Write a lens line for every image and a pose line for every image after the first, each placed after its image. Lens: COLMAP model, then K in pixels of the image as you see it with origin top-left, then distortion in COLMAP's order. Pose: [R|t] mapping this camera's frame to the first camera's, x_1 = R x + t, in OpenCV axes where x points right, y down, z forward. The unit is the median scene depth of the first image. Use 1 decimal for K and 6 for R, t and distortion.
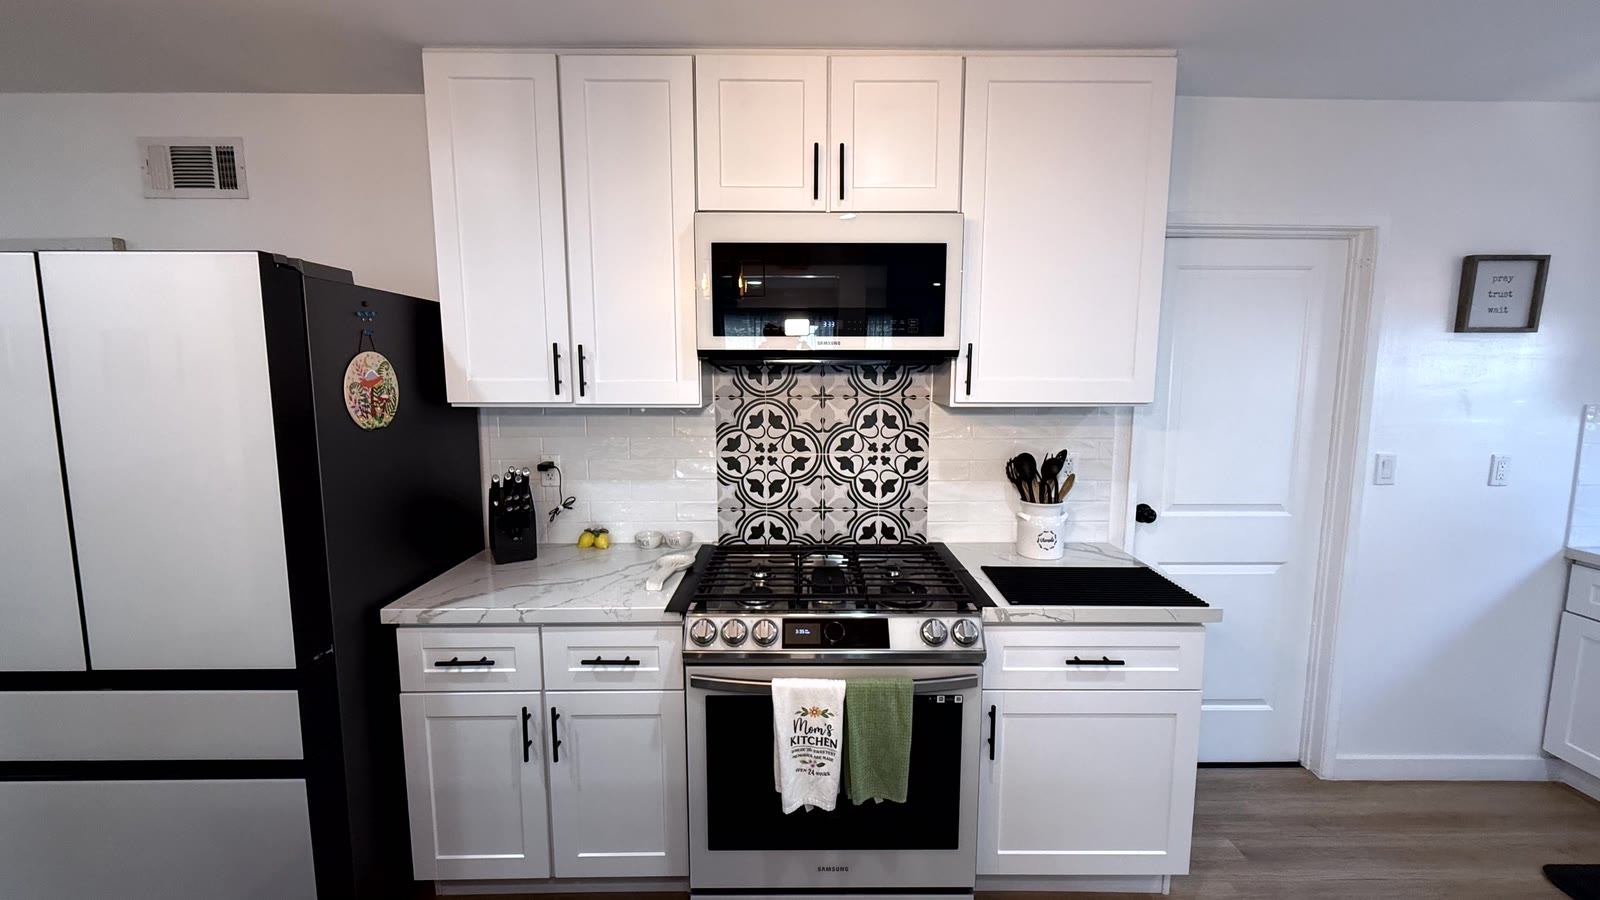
lens RADIAL K [[632.1, 0, 796.1], [0, 632.1, 446.5], [0, 0, 1]] dist [-0.000754, 0.000203]
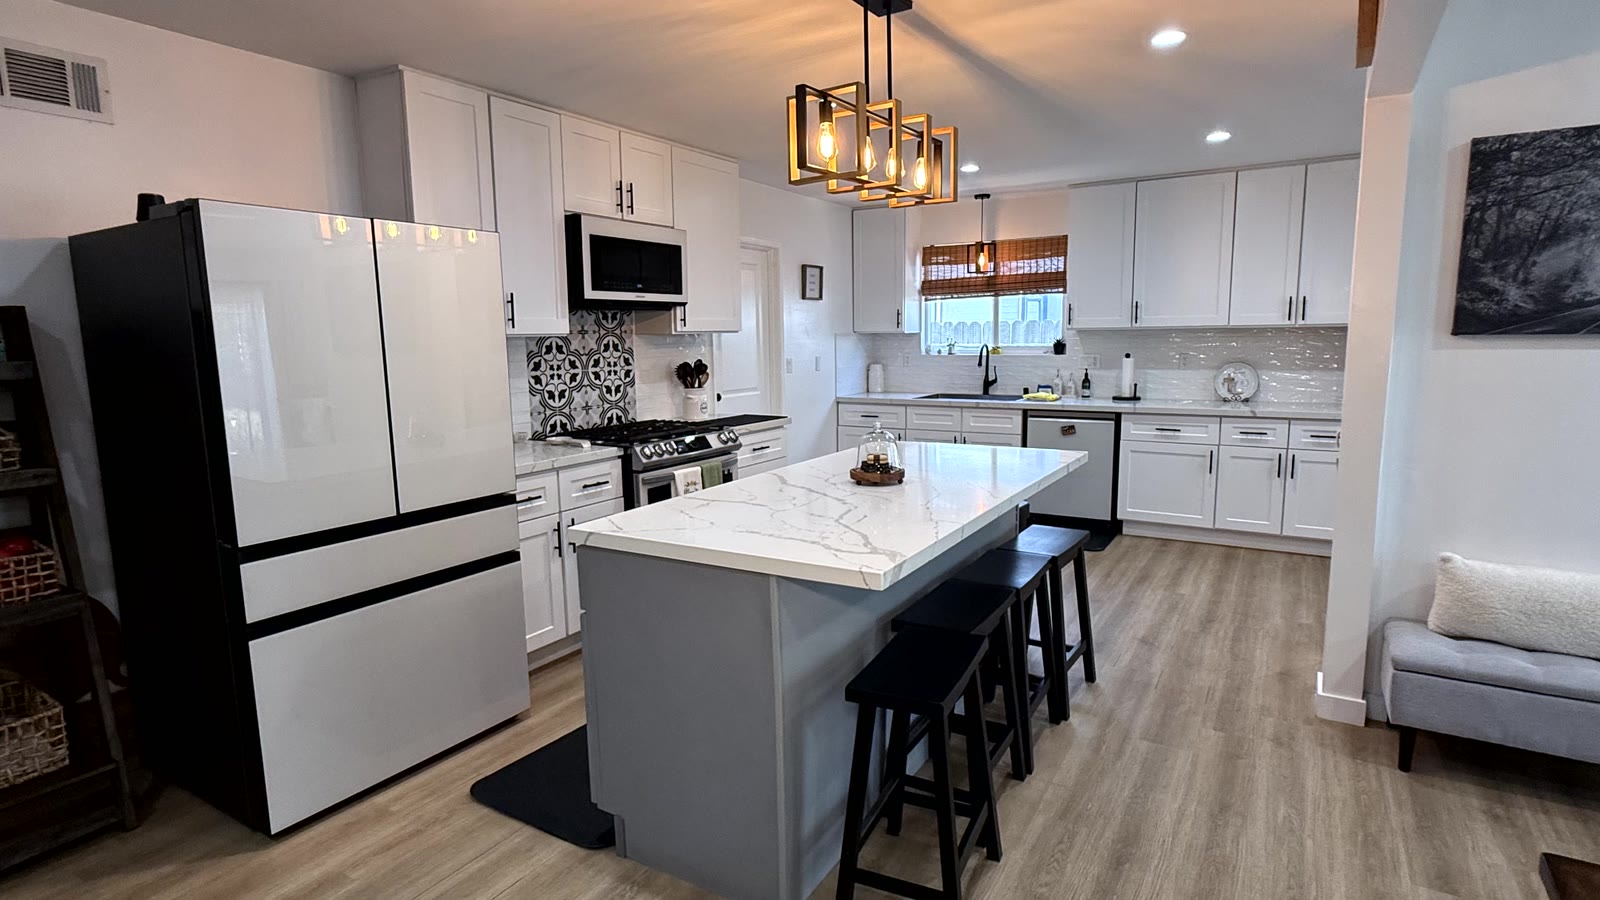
lens RADIAL K [[832.9, 0, 796.9], [0, 832.9, 452.4], [0, 0, 1]] dist [-0.003948, 0.000177]
pose [[0.534036, -0.127831, 0.835742, -1.384760], [0.113499, 0.990396, 0.078960, 0.107601], [-0.837809, 0.052688, 0.543415, -0.490917]]
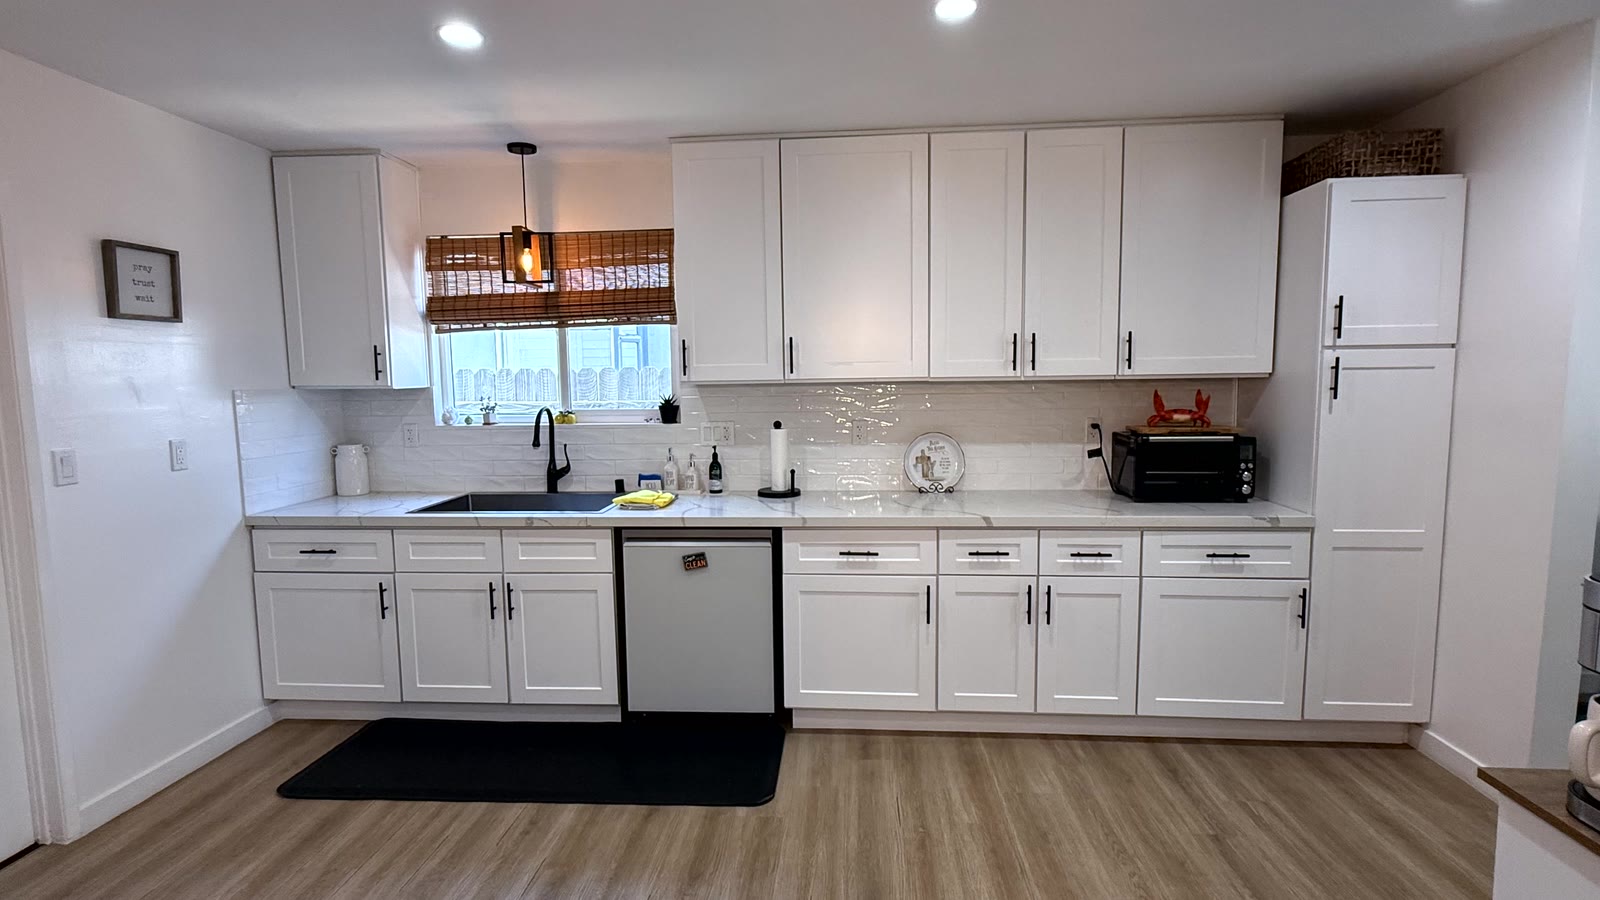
lens RADIAL K [[771.4, 0, 805.4], [0, 771.4, 448.2], [0, 0, 1]] dist [-0.000008, -0.000873]
pose [[0.078499, -0.096900, 0.992194, -0.056843], [0.129540, 0.987818, 0.086224, 0.051339], [-0.988462, 0.121760, 0.090095, -0.129229]]
